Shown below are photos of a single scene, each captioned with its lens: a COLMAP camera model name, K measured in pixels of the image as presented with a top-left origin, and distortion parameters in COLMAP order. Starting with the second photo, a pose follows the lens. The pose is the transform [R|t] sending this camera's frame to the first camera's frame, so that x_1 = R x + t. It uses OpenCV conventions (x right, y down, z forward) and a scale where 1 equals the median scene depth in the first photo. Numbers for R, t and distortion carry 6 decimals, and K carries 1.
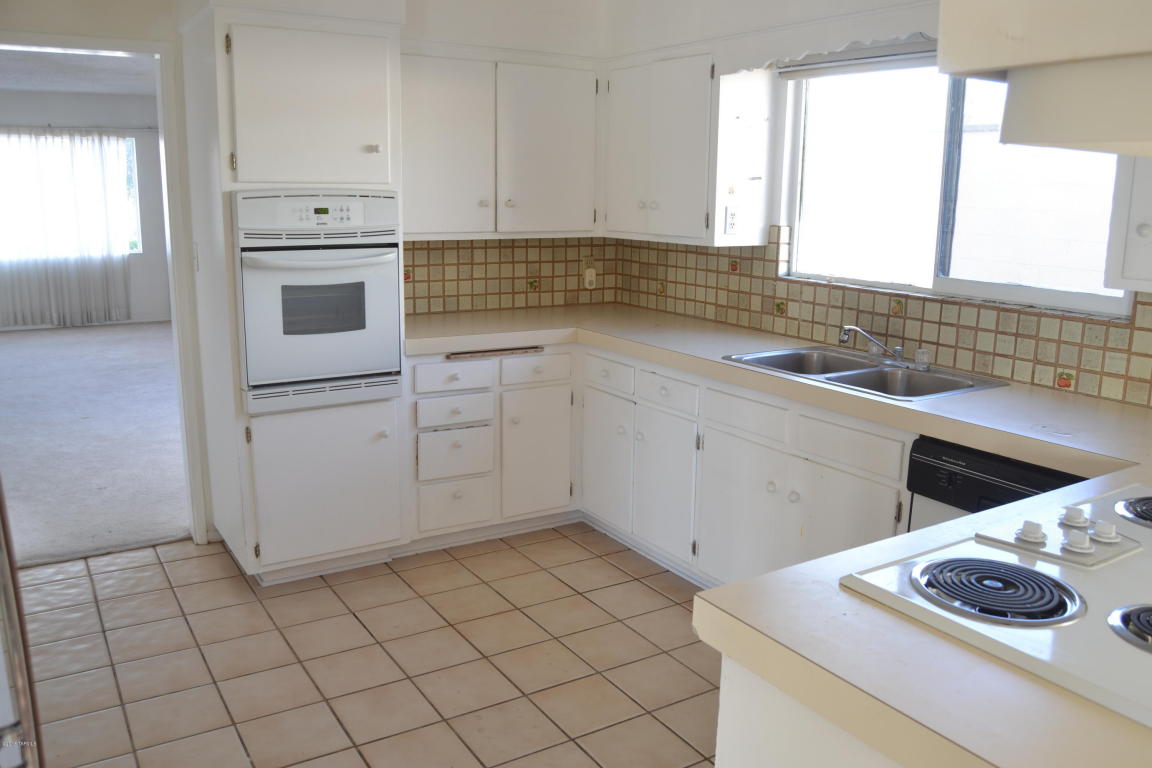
lens RADIAL K [[920.2, 0, 580.0], [0, 920.2, 386.5], [0, 0, 1]] dist [-0.100452, 0.048177]
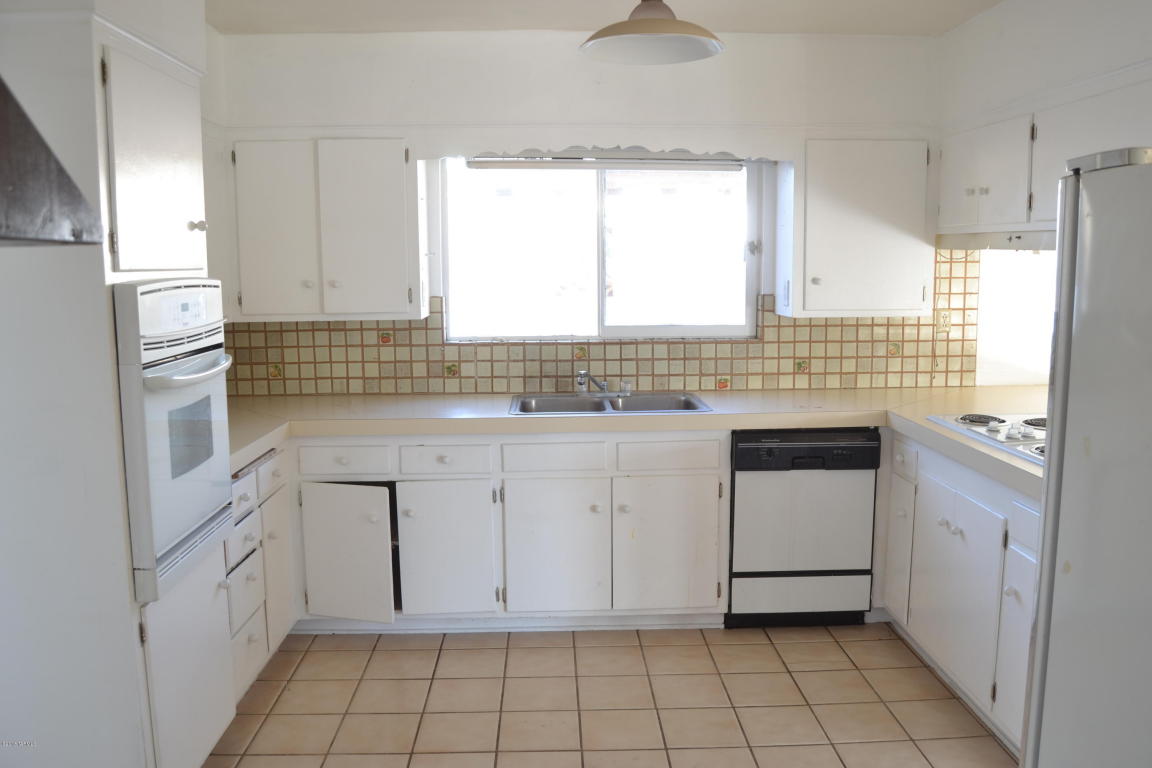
lens RADIAL K [[920.2, 0, 580.0], [0, 920.2, 386.5], [0, 0, 1]] dist [-0.100452, 0.048177]
pose [[0.506586, -0.135639, 0.851453, -0.678584], [0.194428, 0.980082, 0.040451, -0.084491], [-0.839981, 0.145054, 0.522868, 0.305432]]
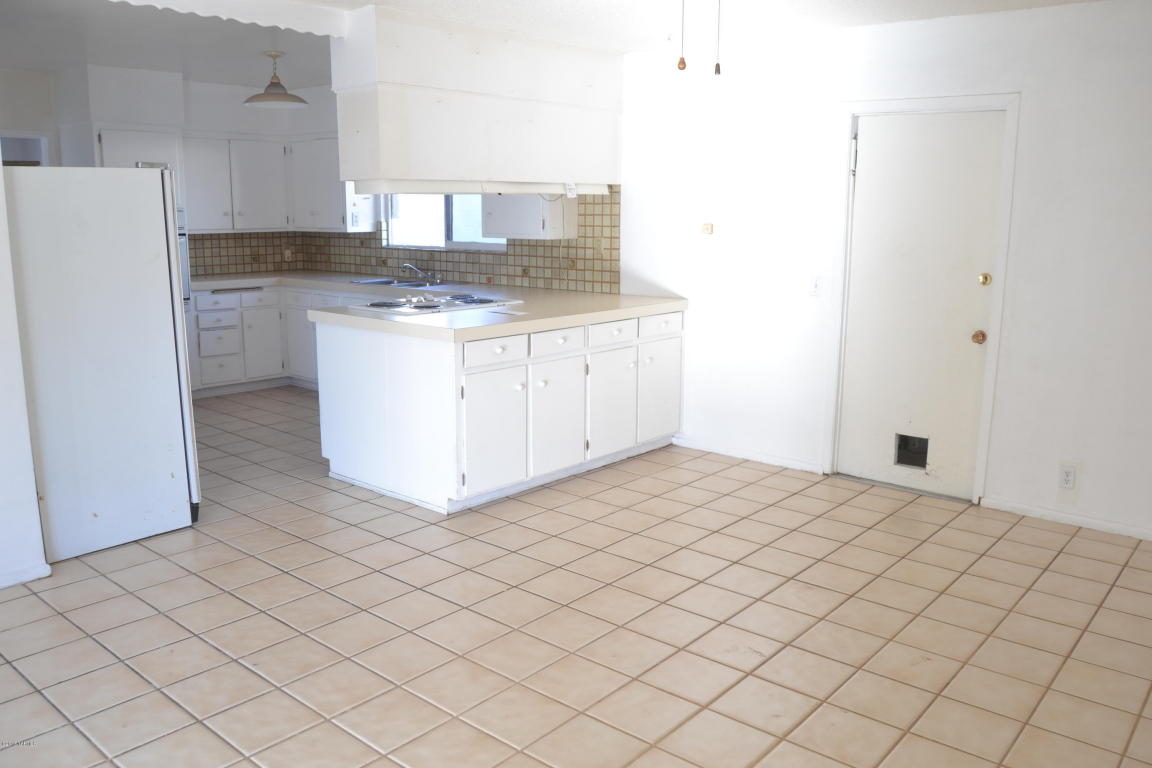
lens RADIAL K [[920.2, 0, 580.0], [0, 920.2, 386.5], [0, 0, 1]] dist [-0.100452, 0.048177]
pose [[0.955274, -0.064045, 0.288703, 0.034181], [0.068167, 0.997665, -0.004237, 0.233081], [-0.287758, 0.023727, 0.957409, -1.080053]]
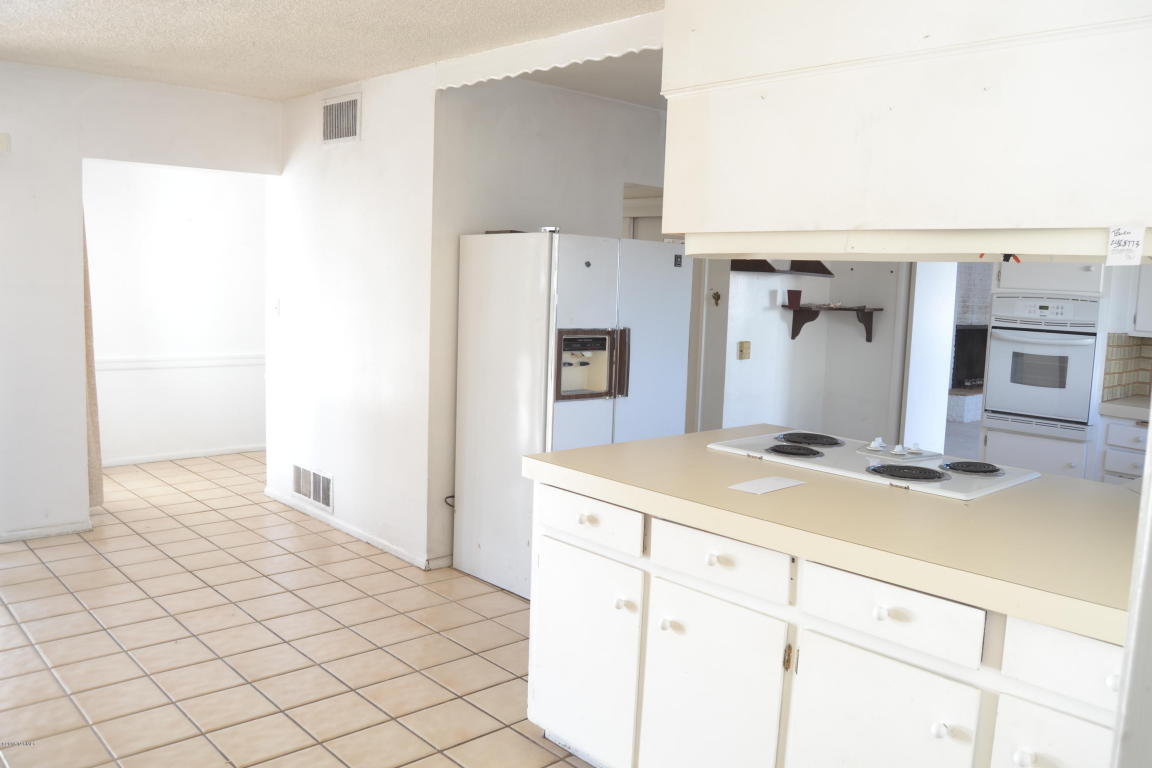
lens RADIAL K [[920.2, 0, 580.0], [0, 920.2, 386.5], [0, 0, 1]] dist [-0.100452, 0.048177]
pose [[0.178184, 0.106400, -0.978228, 0.972761], [-0.239574, 0.968912, 0.061749, 0.030133], [0.954387, 0.223355, 0.198135, -0.032053]]
